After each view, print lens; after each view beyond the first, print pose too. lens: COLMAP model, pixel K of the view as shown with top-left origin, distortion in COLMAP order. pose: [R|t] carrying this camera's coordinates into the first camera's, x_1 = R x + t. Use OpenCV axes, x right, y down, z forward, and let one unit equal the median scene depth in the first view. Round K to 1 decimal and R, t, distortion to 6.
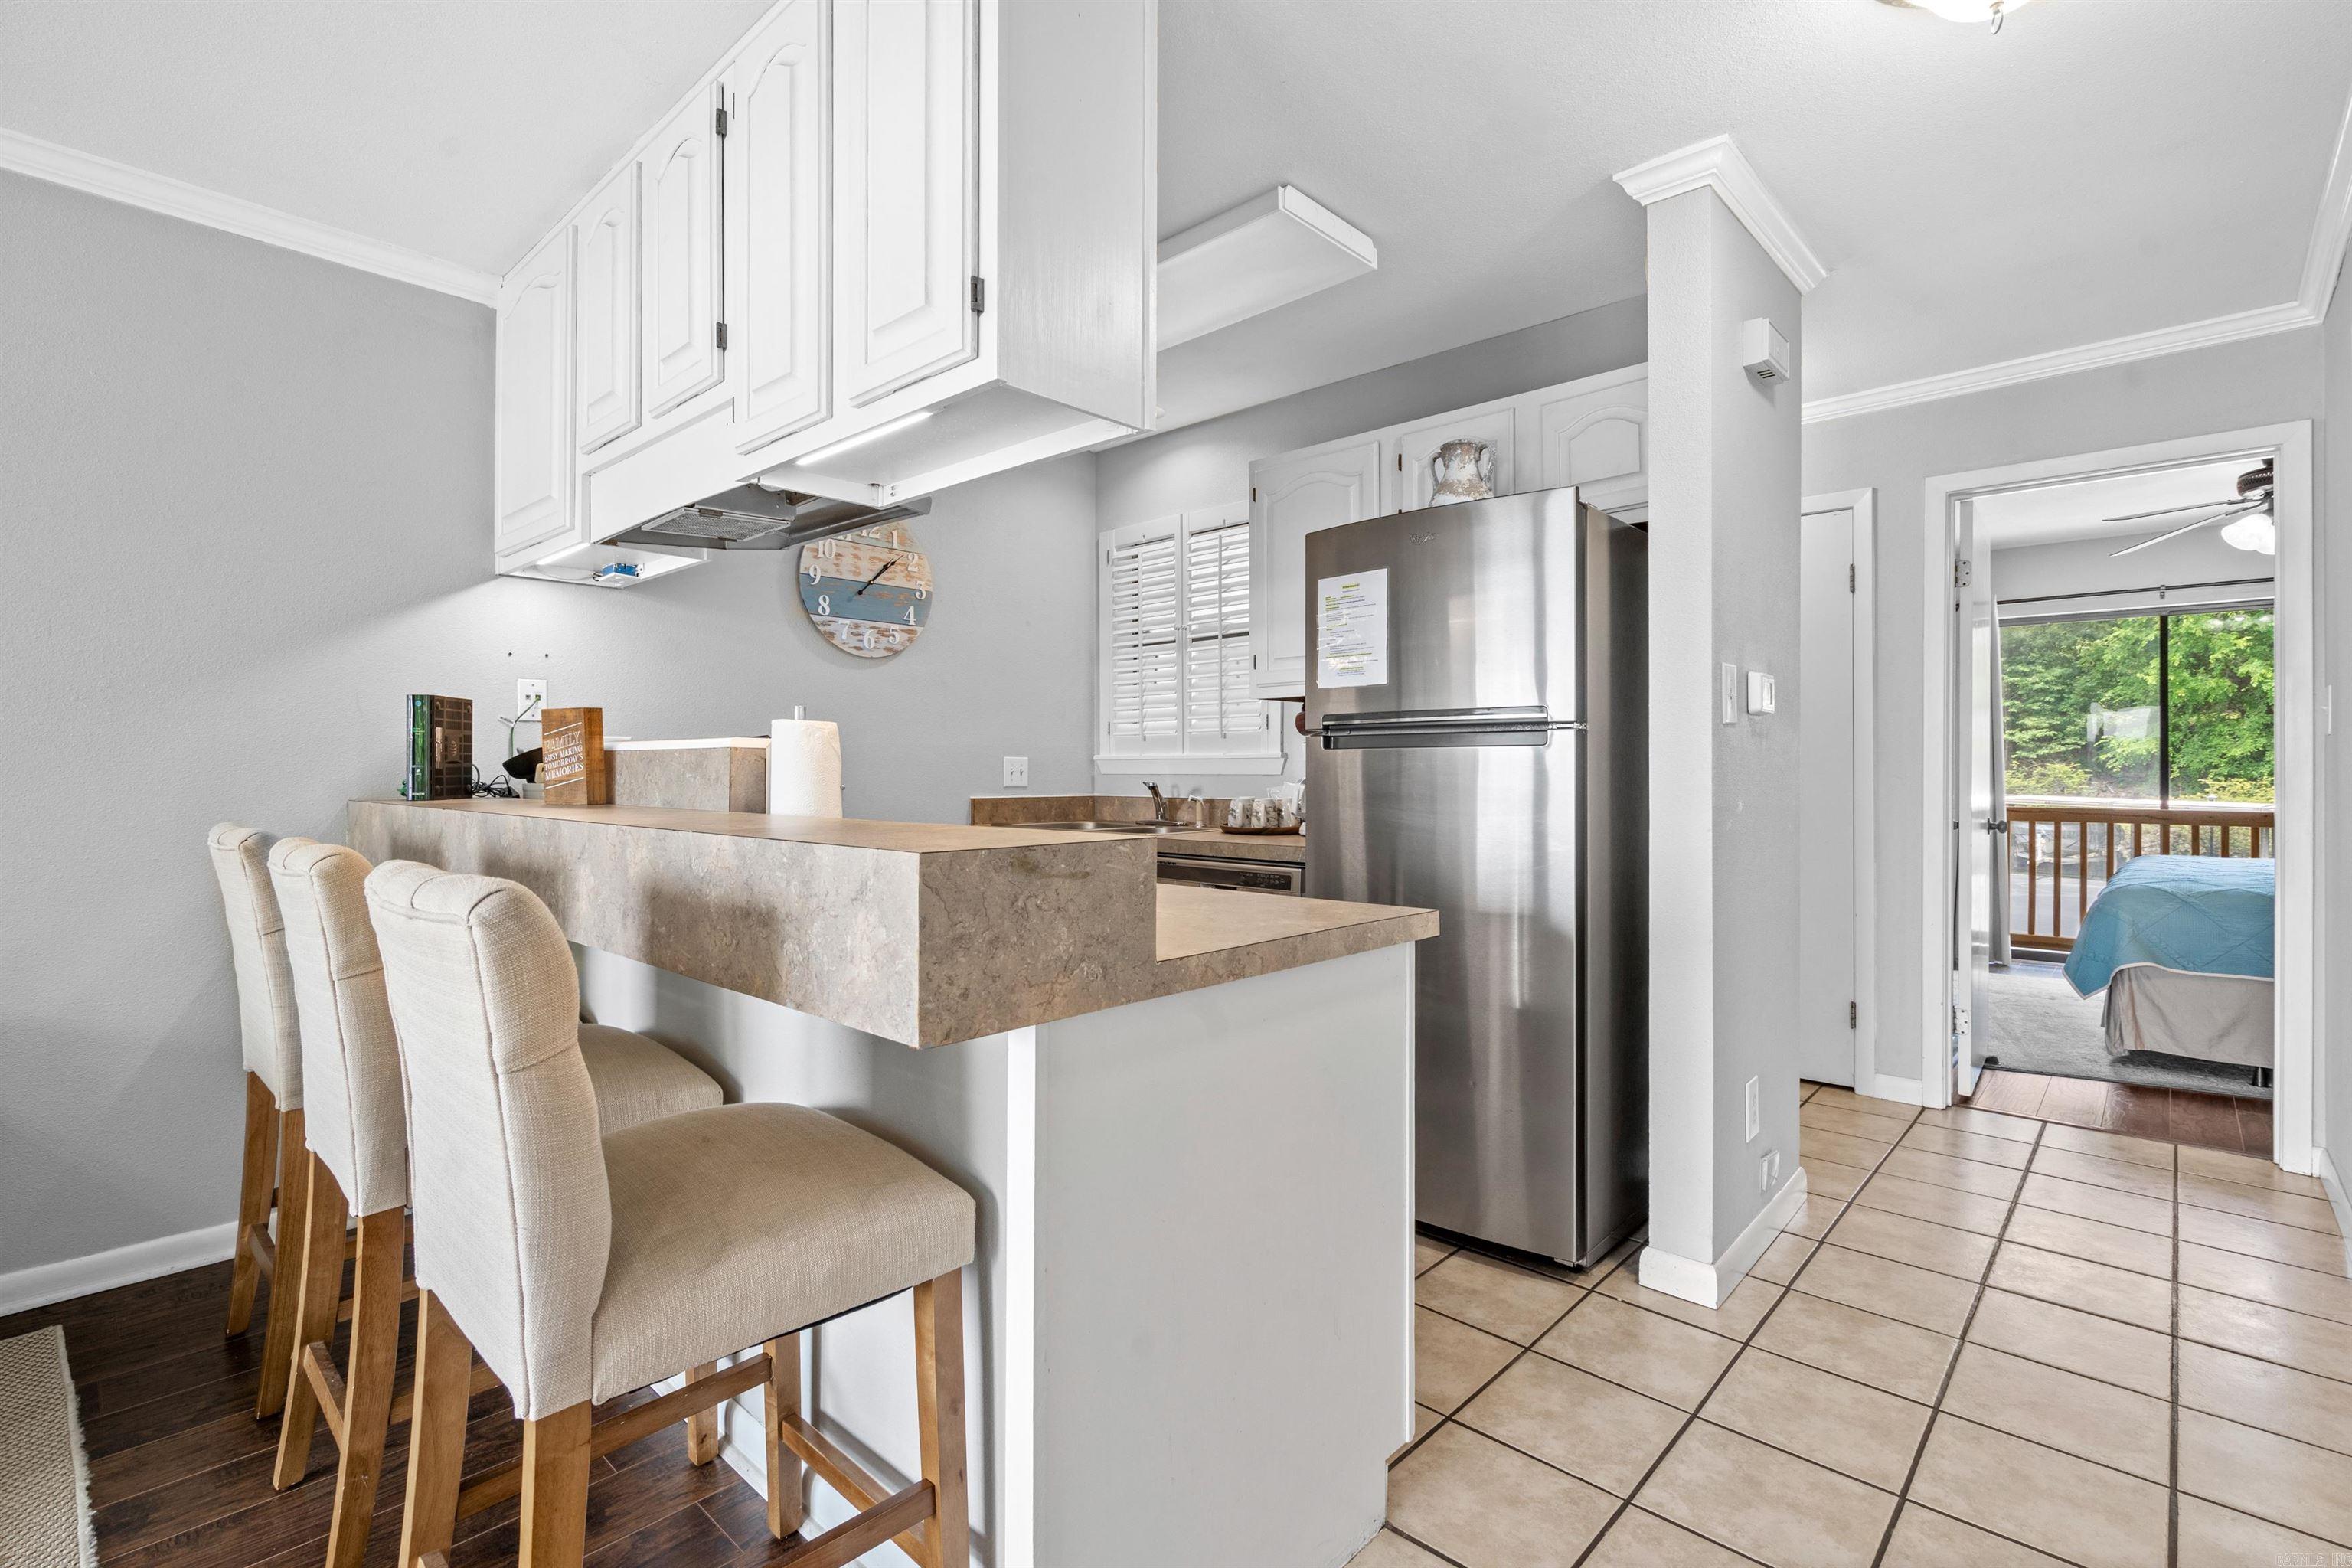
lens RADIAL K [[1079.2, 0, 1178.5], [0, 1079.2, 766.8], [0, 0, 1]] dist [0.000581, 0.000702]
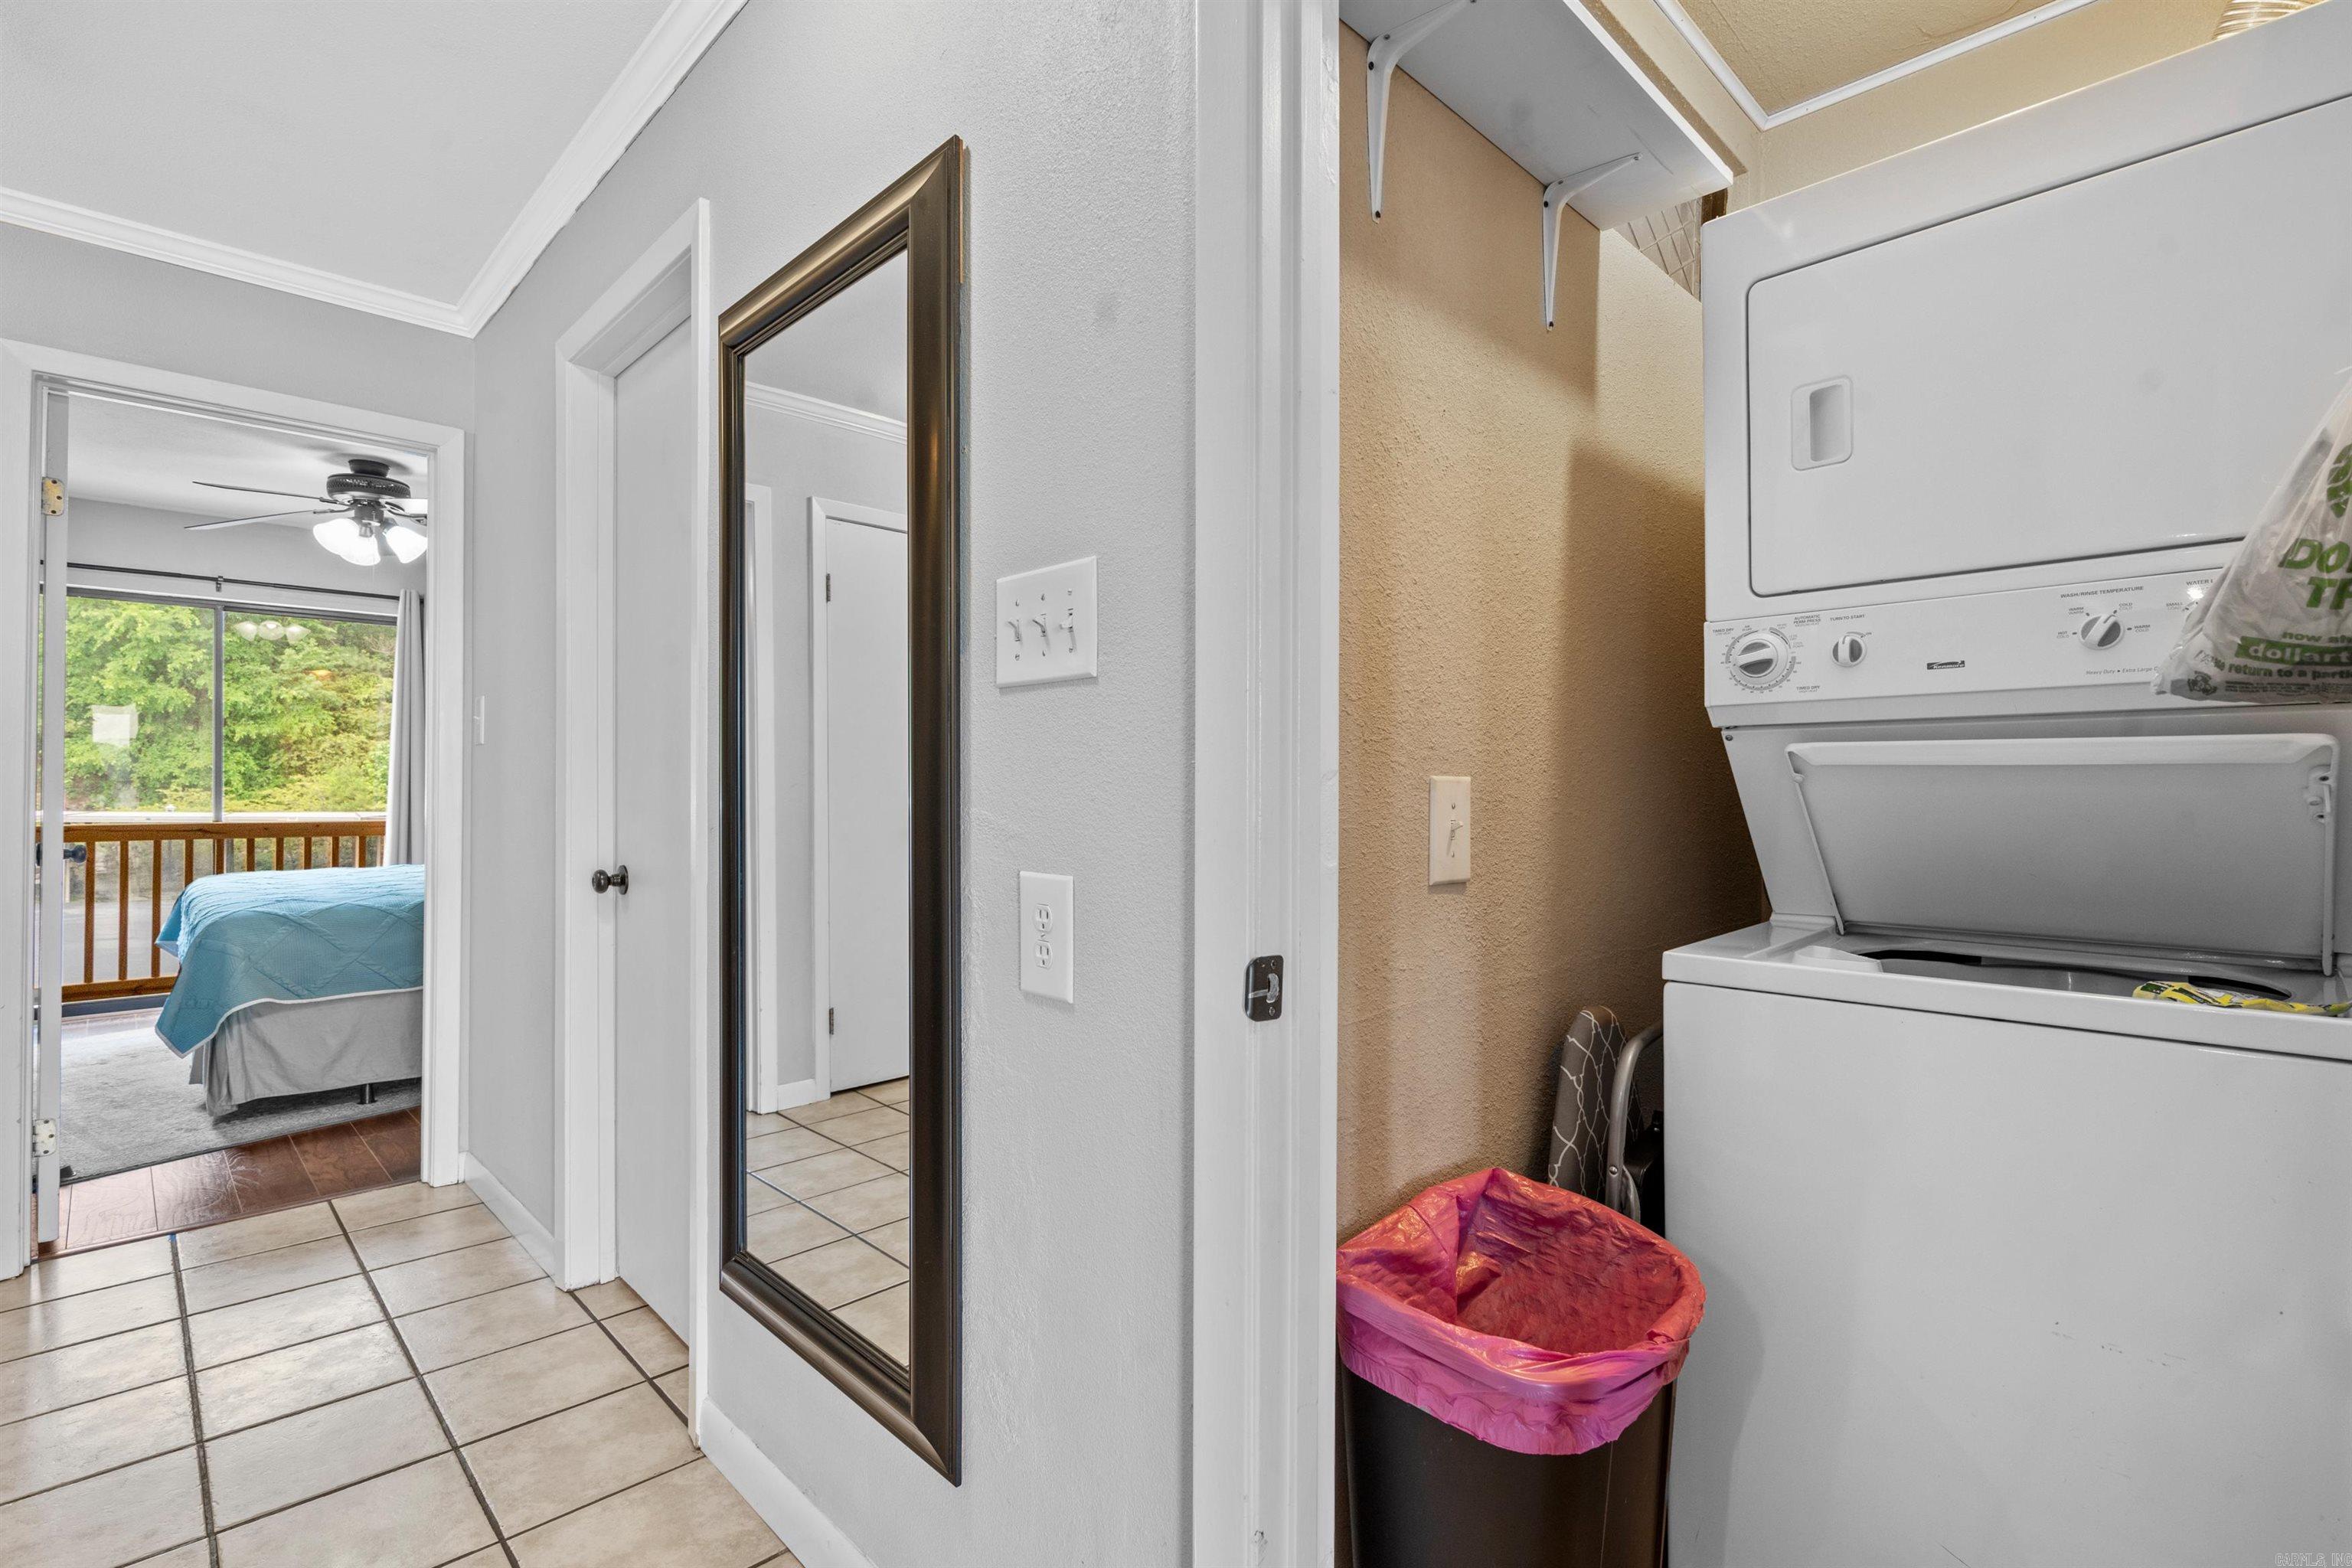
lens RADIAL K [[1078.5, 0, 1162.1], [0, 1078.5, 780.0], [0, 0, 1]] dist [0.000499, -0.000213]
pose [[0.047791, 0.003241, 0.998852, 0.058305], [-0.005477, 0.999981, -0.002983, 0.003011], [-0.998842, -0.005328, 0.047807, 0.228016]]
